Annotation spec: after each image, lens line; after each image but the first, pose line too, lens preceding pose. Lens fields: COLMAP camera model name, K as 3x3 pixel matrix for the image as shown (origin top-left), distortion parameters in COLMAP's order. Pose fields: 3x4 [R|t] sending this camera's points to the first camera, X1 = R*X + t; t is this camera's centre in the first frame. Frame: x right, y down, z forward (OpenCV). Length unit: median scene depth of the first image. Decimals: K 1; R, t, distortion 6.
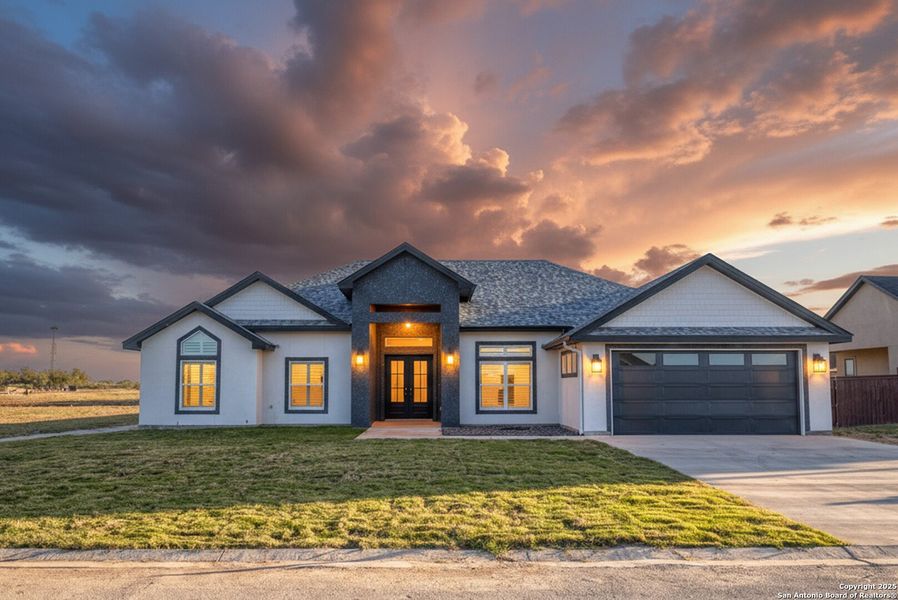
lens RADIAL K [[622.7, 0, 435.8], [0, 622.7, 344.6], [0, 0, 1]] dist [-0.001948, -0.001208]
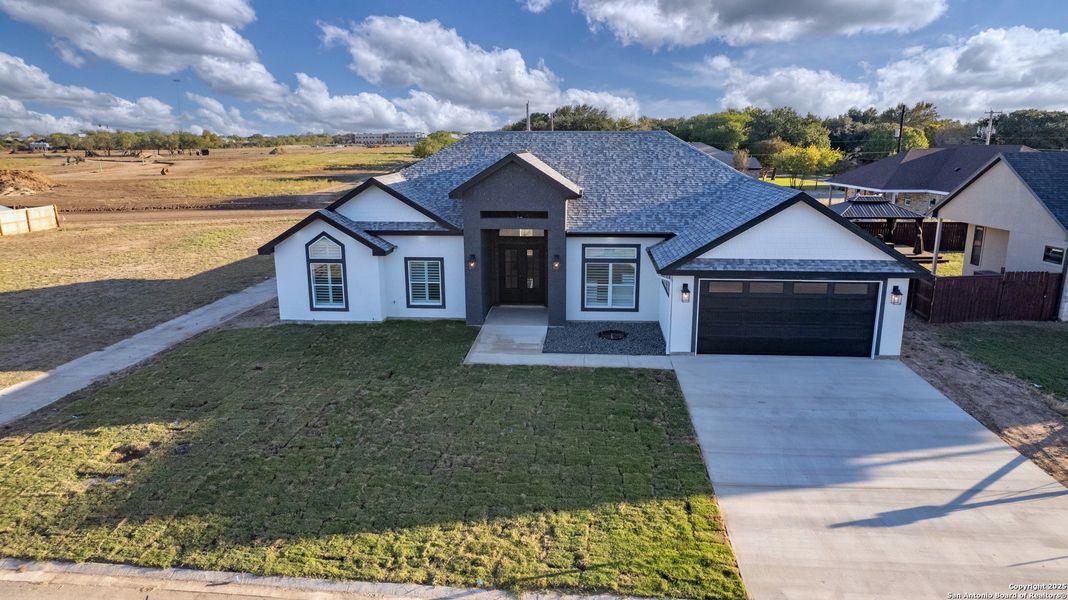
lens RADIAL K [[681.1, 0, 534.0], [0, 681.1, 300.0], [0, 0, 1]] dist [-0.035421, 0.002039]
pose [[0.996580, 0.015165, -0.081226, 0.079924], [0.010031, 0.953539, 0.301103, -0.267277], [0.082018, -0.300888, 0.950126, -0.120243]]
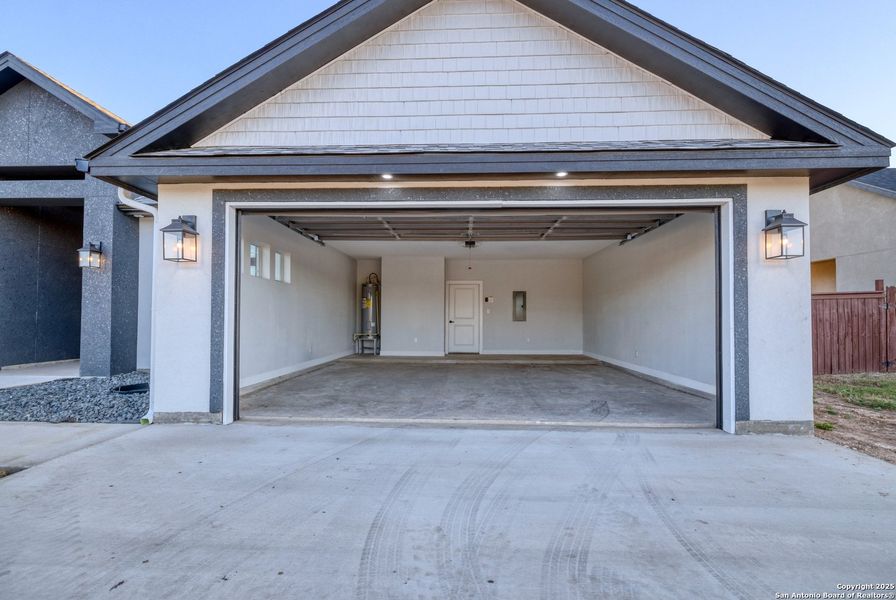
lens RADIAL K [[385.8, 0, 447.8], [0, 385.8, 311.3], [0, 0, 1]] dist [-0.000039, -0.000074]
pose [[0.998984, 0.004089, -0.044883, 0.367688], [-0.002016, 0.998933, 0.046144, 0.054478], [0.045024, -0.046007, 0.997926, 0.651448]]
